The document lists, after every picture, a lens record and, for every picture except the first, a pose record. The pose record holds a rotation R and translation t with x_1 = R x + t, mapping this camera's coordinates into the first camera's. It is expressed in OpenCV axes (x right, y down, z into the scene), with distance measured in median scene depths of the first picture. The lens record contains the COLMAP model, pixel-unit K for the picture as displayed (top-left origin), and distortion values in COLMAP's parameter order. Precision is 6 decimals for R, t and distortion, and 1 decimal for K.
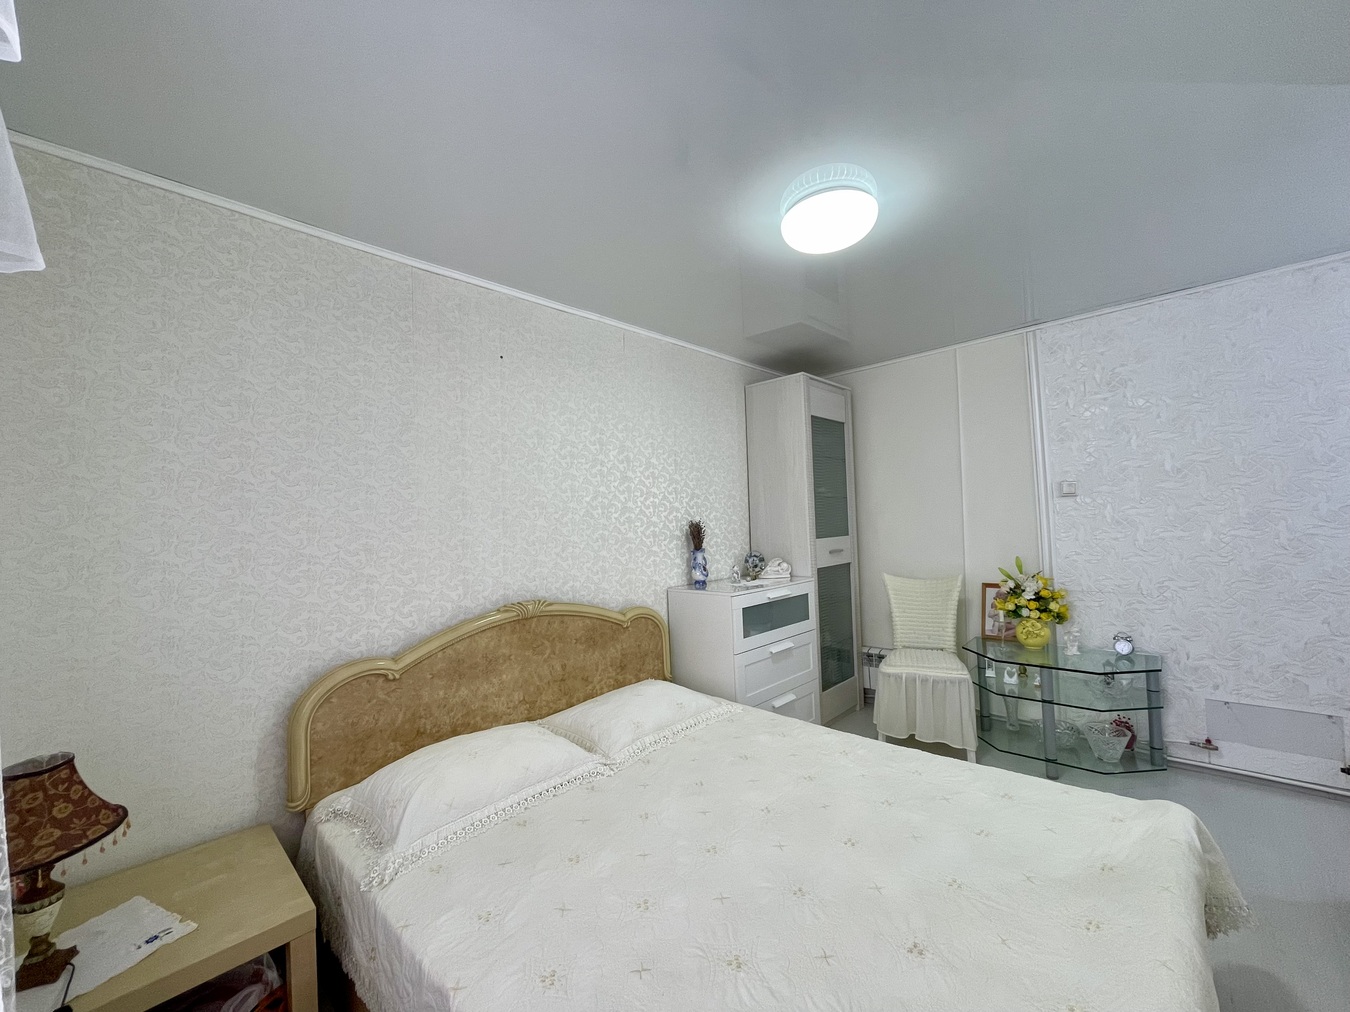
lens RADIAL K [[543.1, 0, 674.2], [0, 543.1, 508.8], [0, 0, 1]] dist [-0.004728, 0.000989]
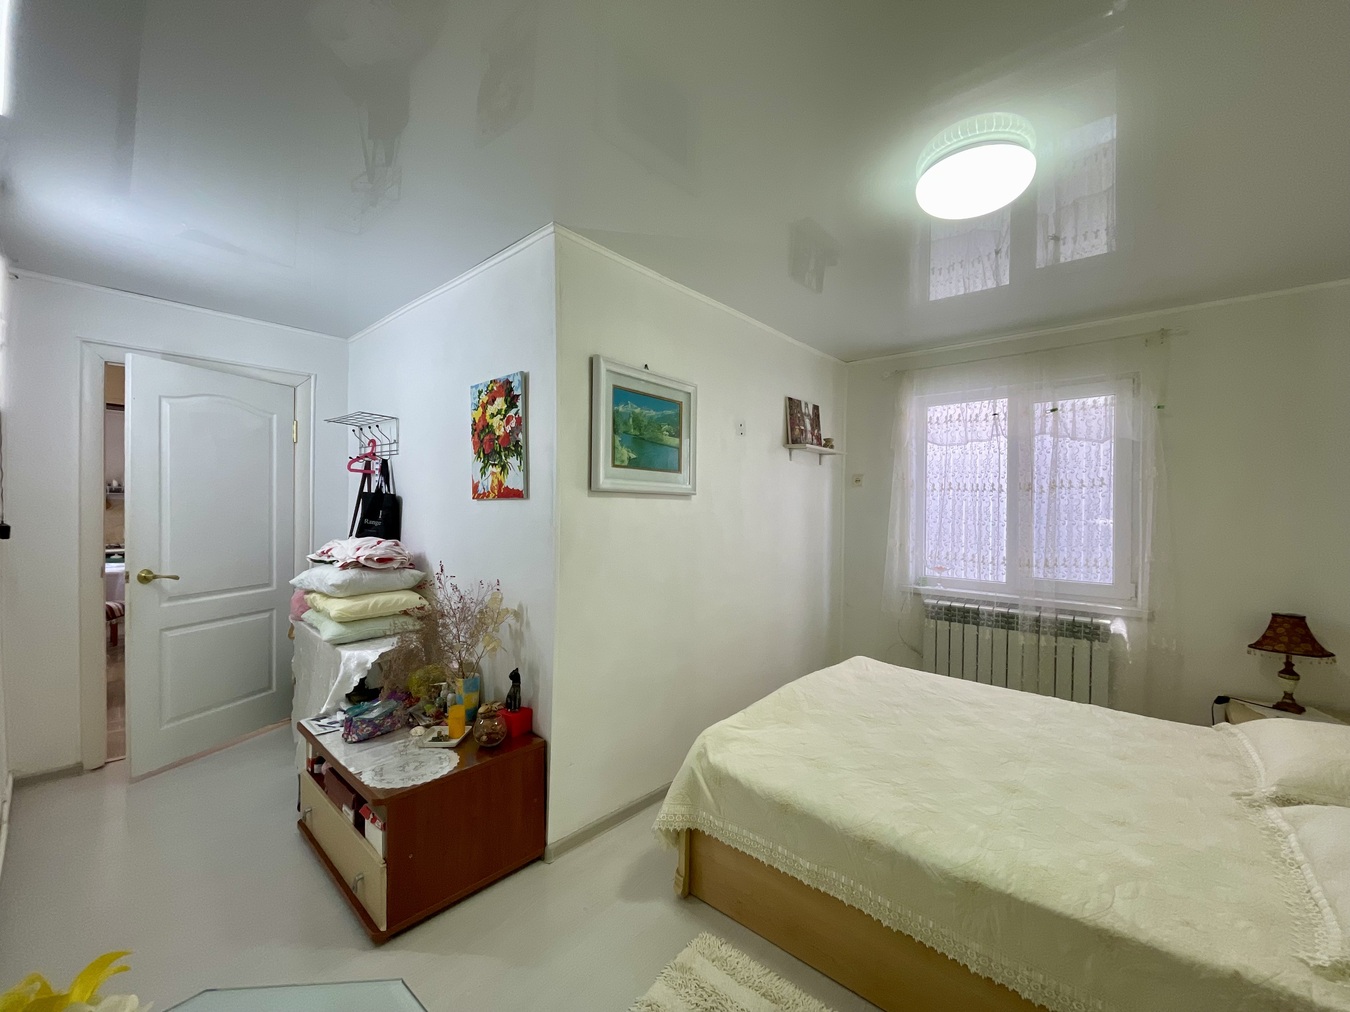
lens RADIAL K [[543.1, 0, 675.8], [0, 543.1, 507.3], [0, 0, 1]] dist [-0.004728, 0.000989]
pose [[-0.998584, 0.028481, -0.044925, 0.569622], [0.029411, 0.999364, -0.020179, 0.004657], [0.044322, -0.021471, -0.998787, 1.274217]]
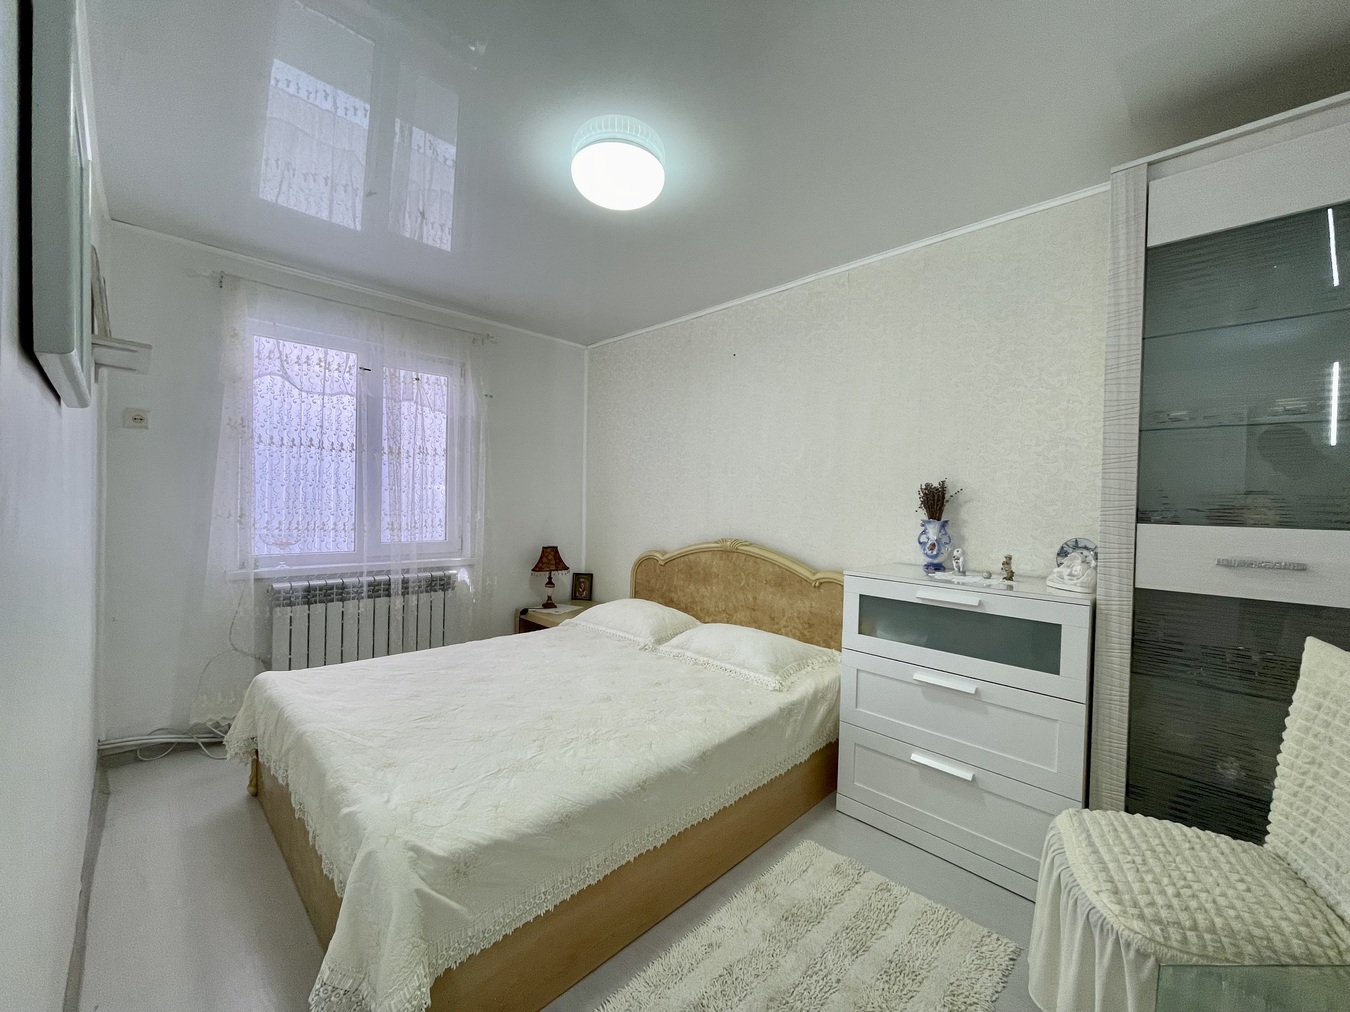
lens RADIAL K [[543.1, 0, 673.4], [0, 543.1, 507.2], [0, 0, 1]] dist [-0.004728, 0.000989]
pose [[-0.031484, 0.051188, -0.998193, 0.905660], [0.002518, 0.998689, 0.051134, 0.022253], [0.999501, -0.000903, -0.031572, 0.778153]]
